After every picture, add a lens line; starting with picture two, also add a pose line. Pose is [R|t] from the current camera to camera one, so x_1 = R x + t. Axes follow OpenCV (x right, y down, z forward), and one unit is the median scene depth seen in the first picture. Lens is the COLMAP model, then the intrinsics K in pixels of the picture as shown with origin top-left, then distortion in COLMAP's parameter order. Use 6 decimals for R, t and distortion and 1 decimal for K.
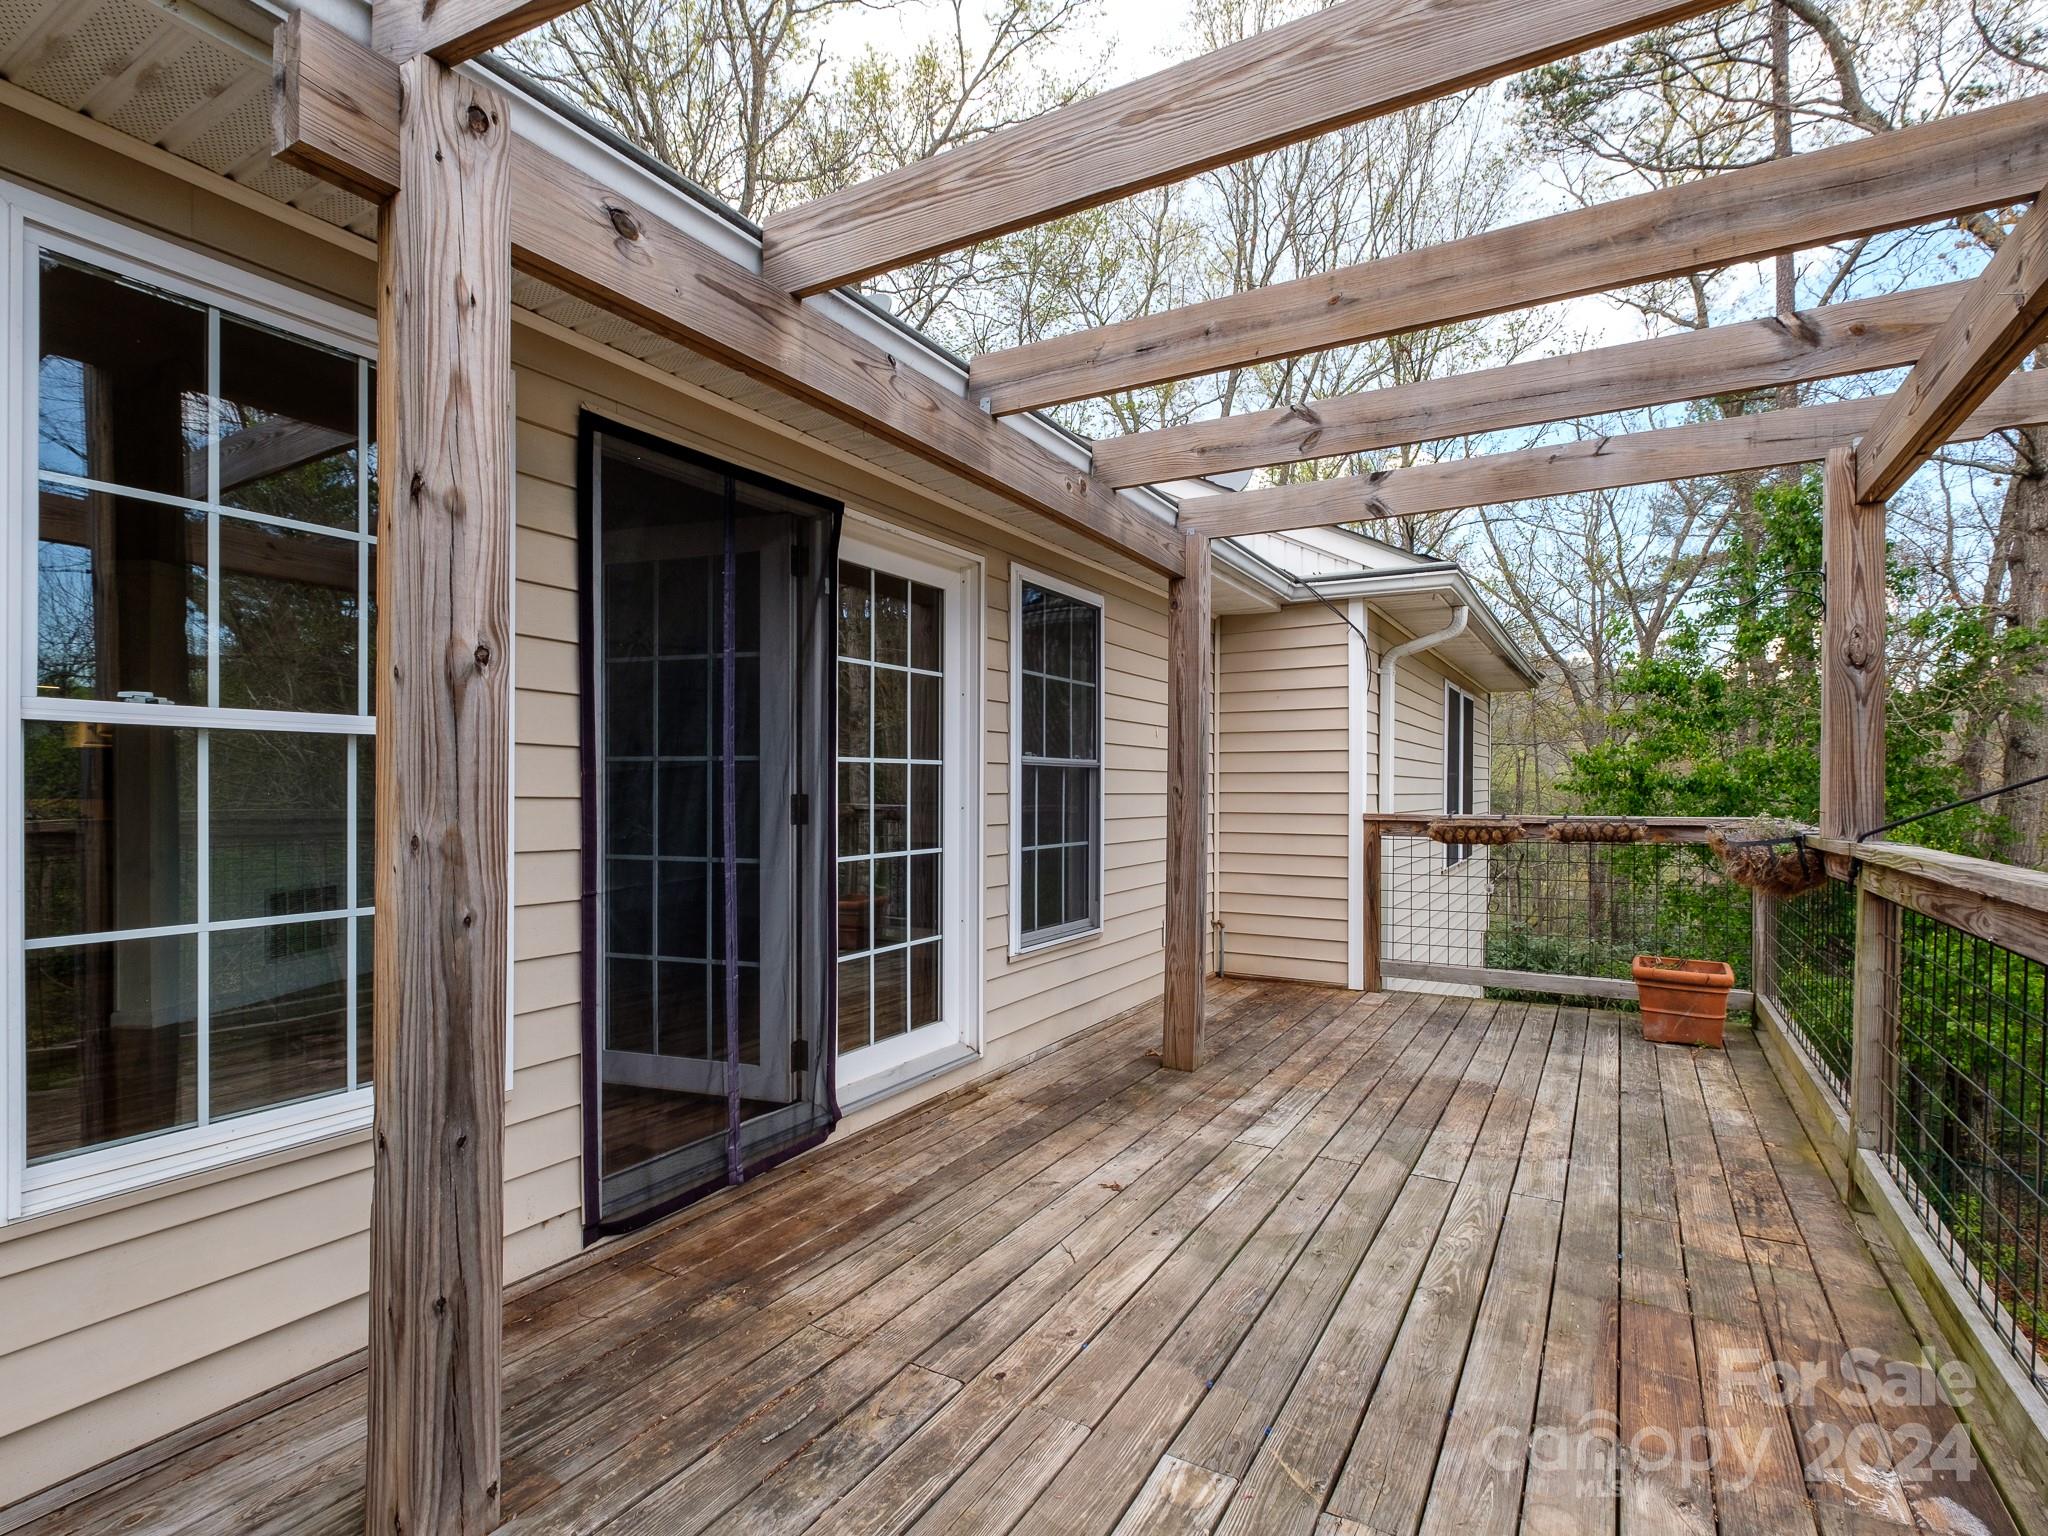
lens RADIAL K [[1005.1, 0, 1021.3], [0, 1005.1, 787.5], [0, 0, 1]] dist [-0.002041, -0.000905]
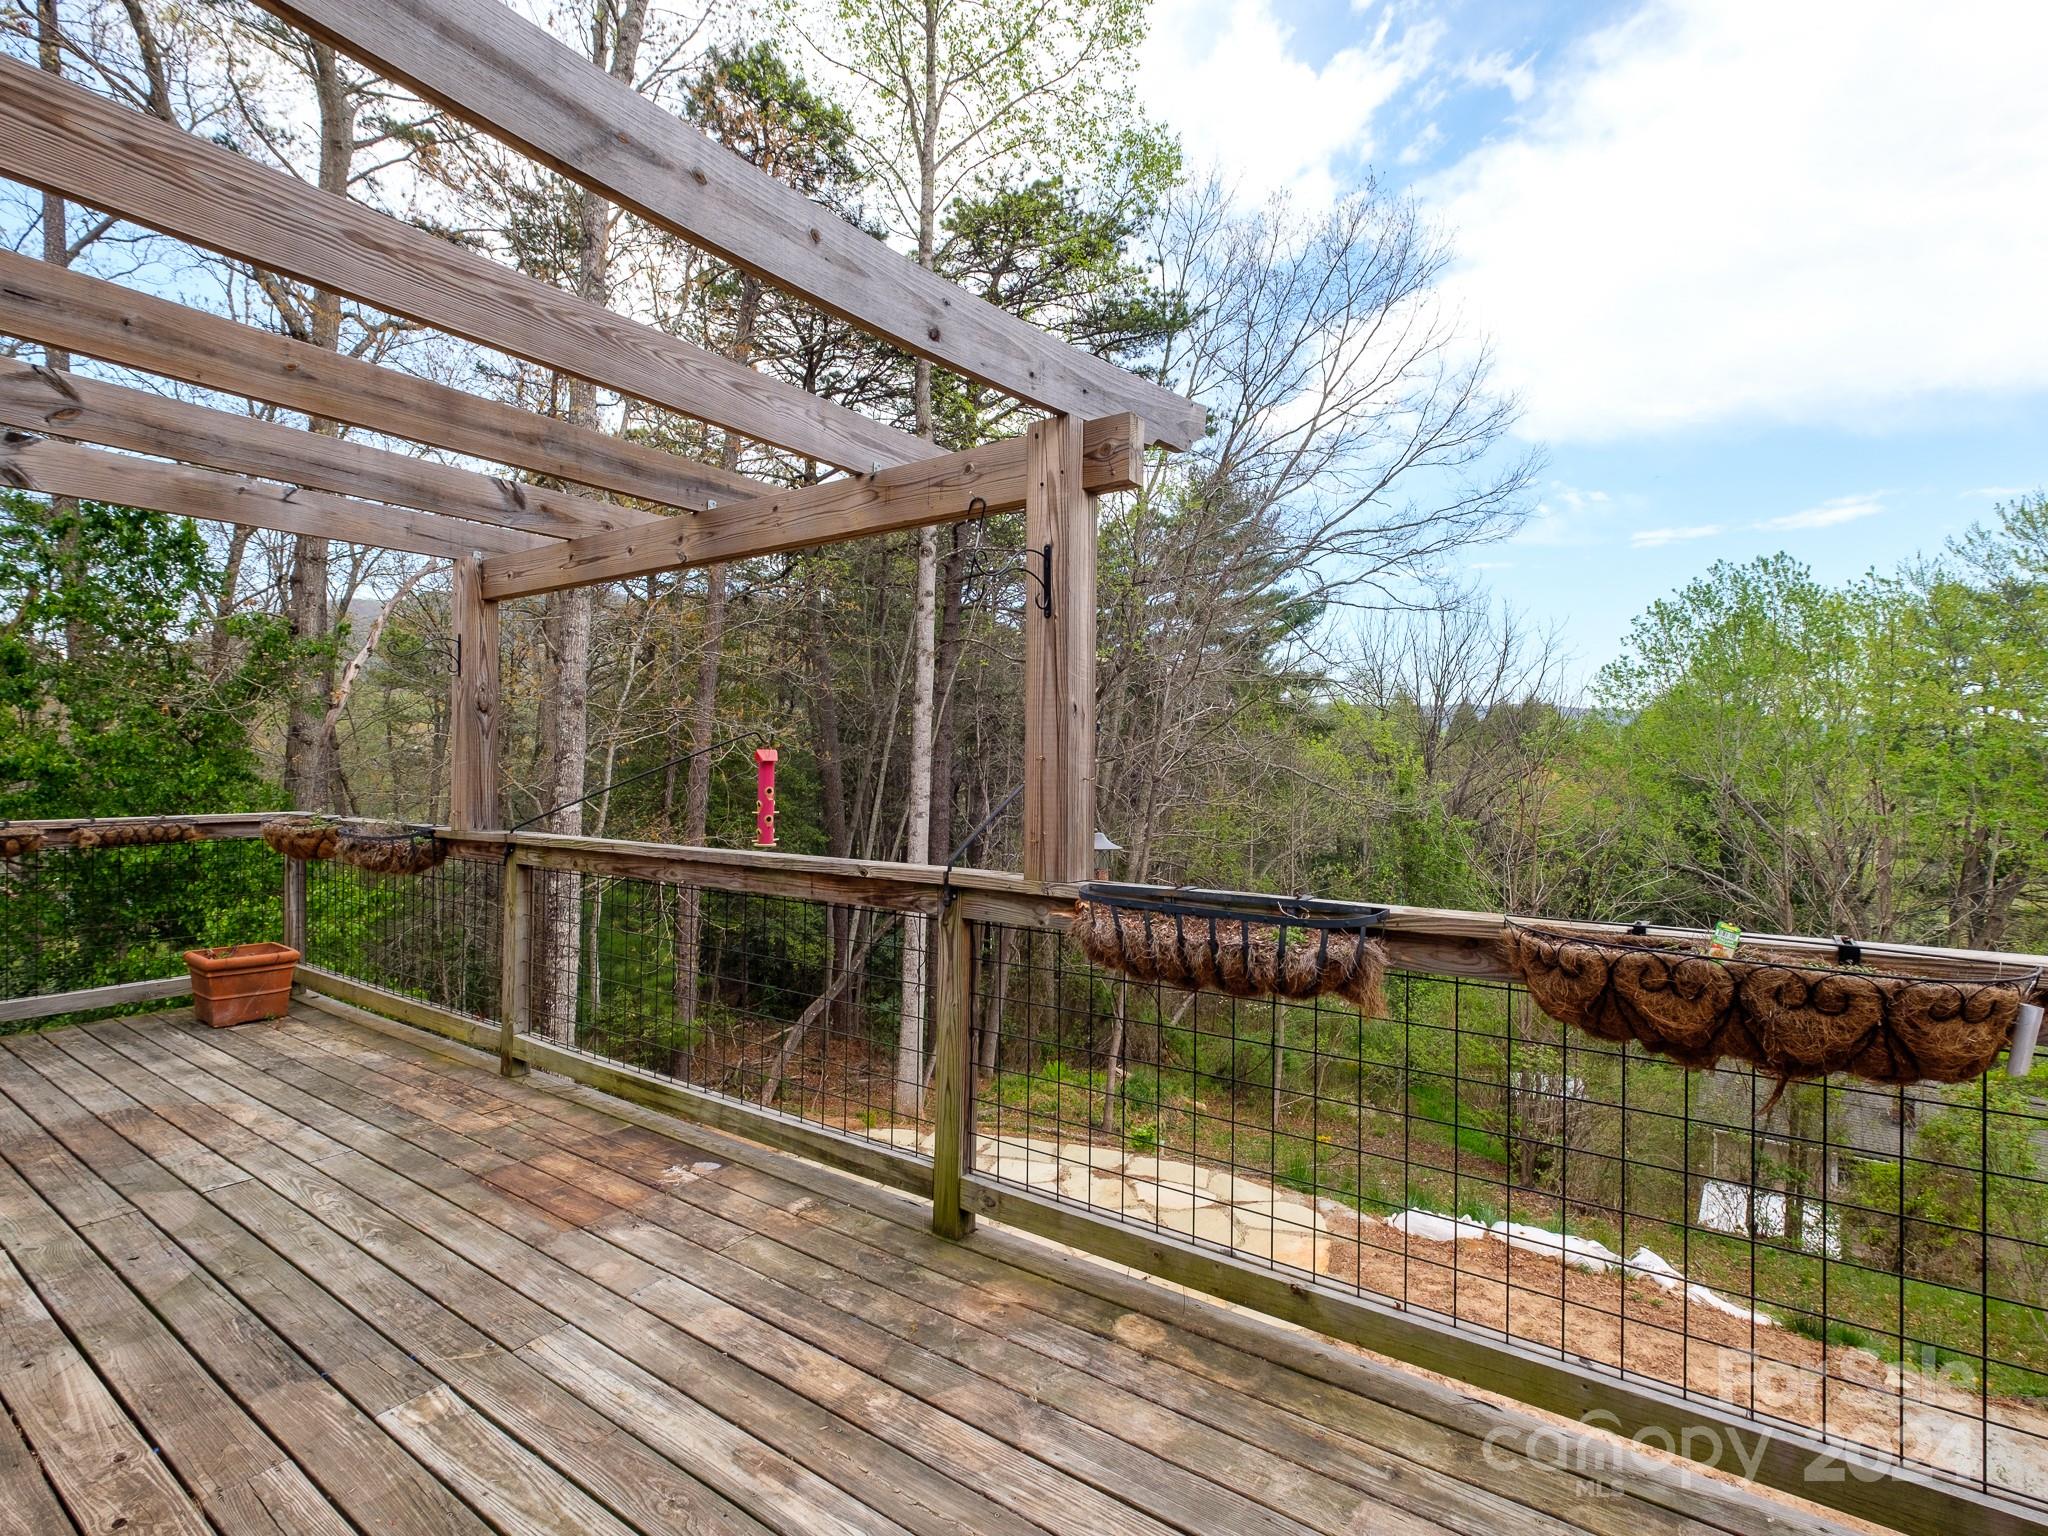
lens RADIAL K [[1005.1, 0, 1020.7], [0, 1005.1, 760.6], [0, 0, 1]] dist [-0.002041, -0.000905]
pose [[0.084069, -0.000872, 0.996460, -0.552326], [-0.004100, 0.999991, 0.001221, -0.053809], [-0.996452, -0.004188, 0.084065, 0.100959]]
